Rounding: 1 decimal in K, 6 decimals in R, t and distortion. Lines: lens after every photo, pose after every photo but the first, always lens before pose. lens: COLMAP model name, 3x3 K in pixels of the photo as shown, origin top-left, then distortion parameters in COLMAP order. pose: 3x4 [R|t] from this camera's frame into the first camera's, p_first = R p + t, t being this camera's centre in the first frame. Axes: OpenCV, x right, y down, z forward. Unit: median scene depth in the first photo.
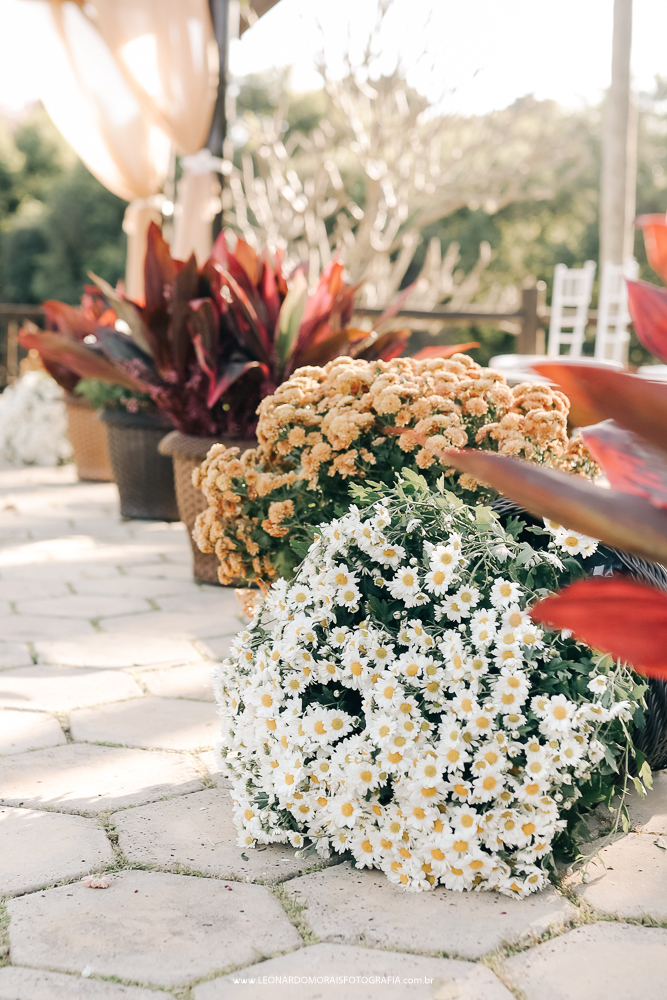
lens RADIAL K [[1568.7, 0, 333.5], [0, 1568.7, 500.0], [0, 0, 1]] dist [-0.038263, -0.011955]
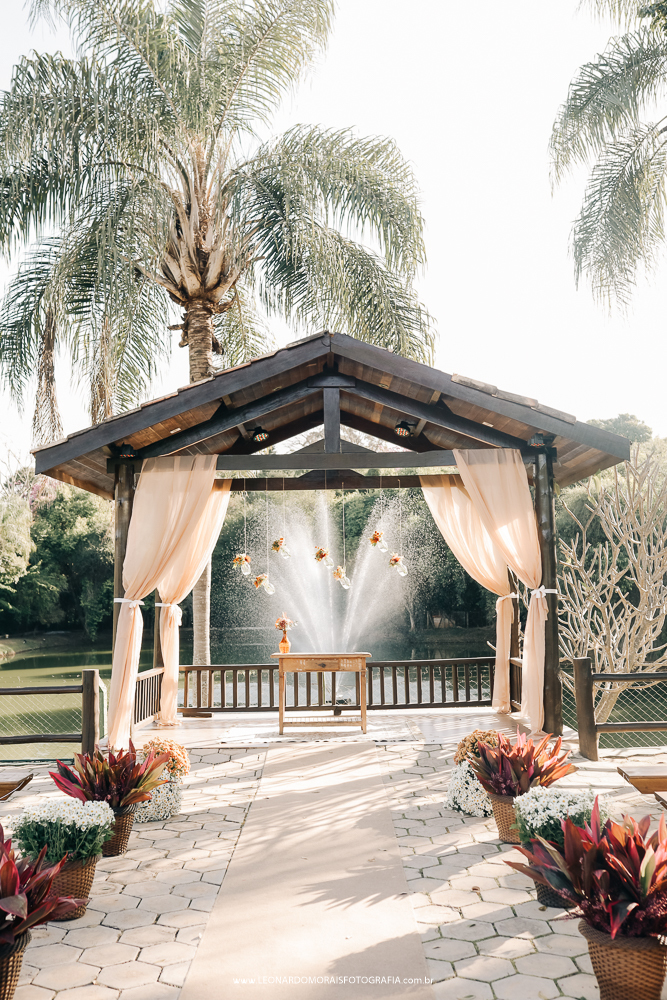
lens RADIAL K [[956.3, 0, 333.5], [0, 956.3, 500.0], [0, 0, 1]] dist [-0.038021, 0.005005]
pose [[0.961189, -0.082358, -0.263311, -0.104826], [0.032325, 0.981449, -0.188978, -0.695425], [0.273990, 0.173132, 0.946020, -0.519312]]
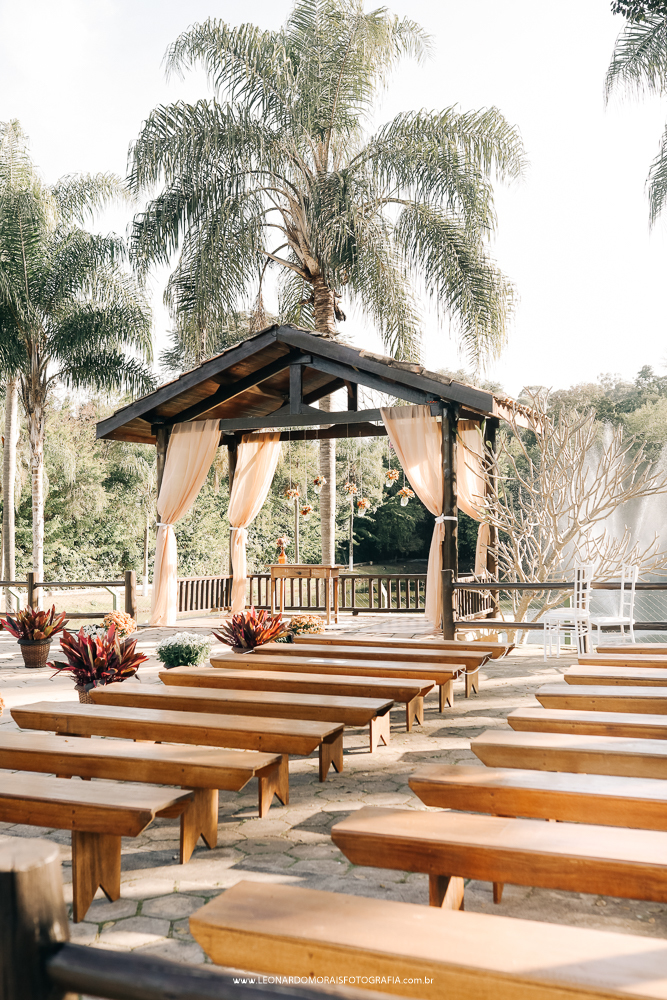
lens RADIAL K [[994.2, 0, 333.5], [0, 994.2, 500.0], [0, 0, 1]] dist [-0.023721, -0.003431]
pose [[0.772754, -0.068190, -0.631032, 3.919860], [-0.010906, 0.992639, -0.120622, -0.401458], [0.634612, 0.100093, 0.766322, -0.999662]]
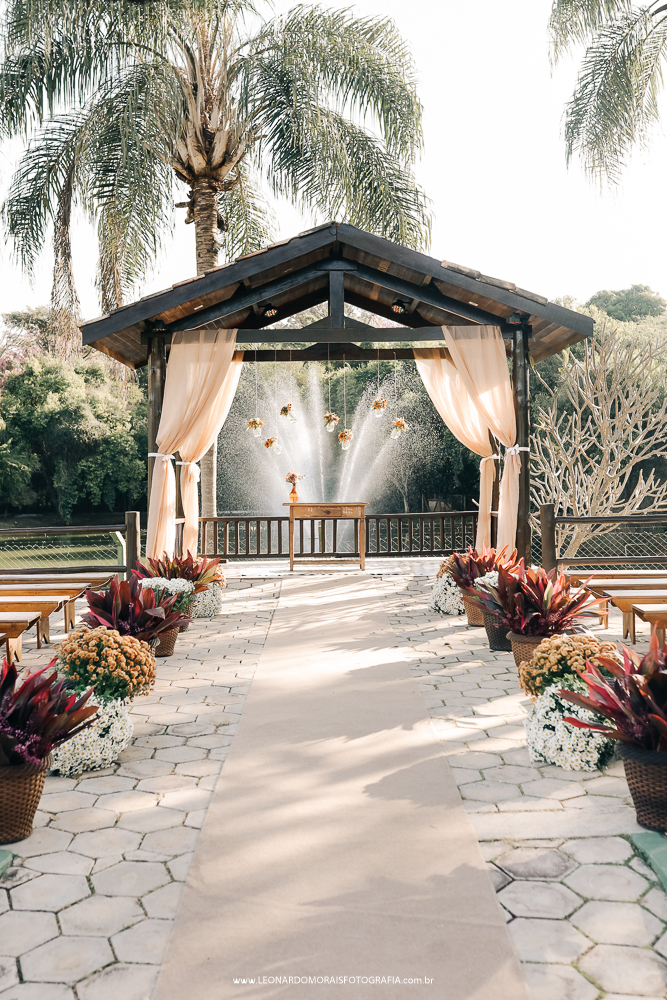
lens RADIAL K [[1048.5, 0, 333.0], [0, 1048.5, 469.6], [0, 0, 1]] dist [-0.035824, -0.005052]
pose [[0.964505, -0.053723, -0.258541, 0.215978], [0.028361, 0.994497, -0.100850, -0.329415], [0.262536, 0.089938, 0.960722, -2.136149]]
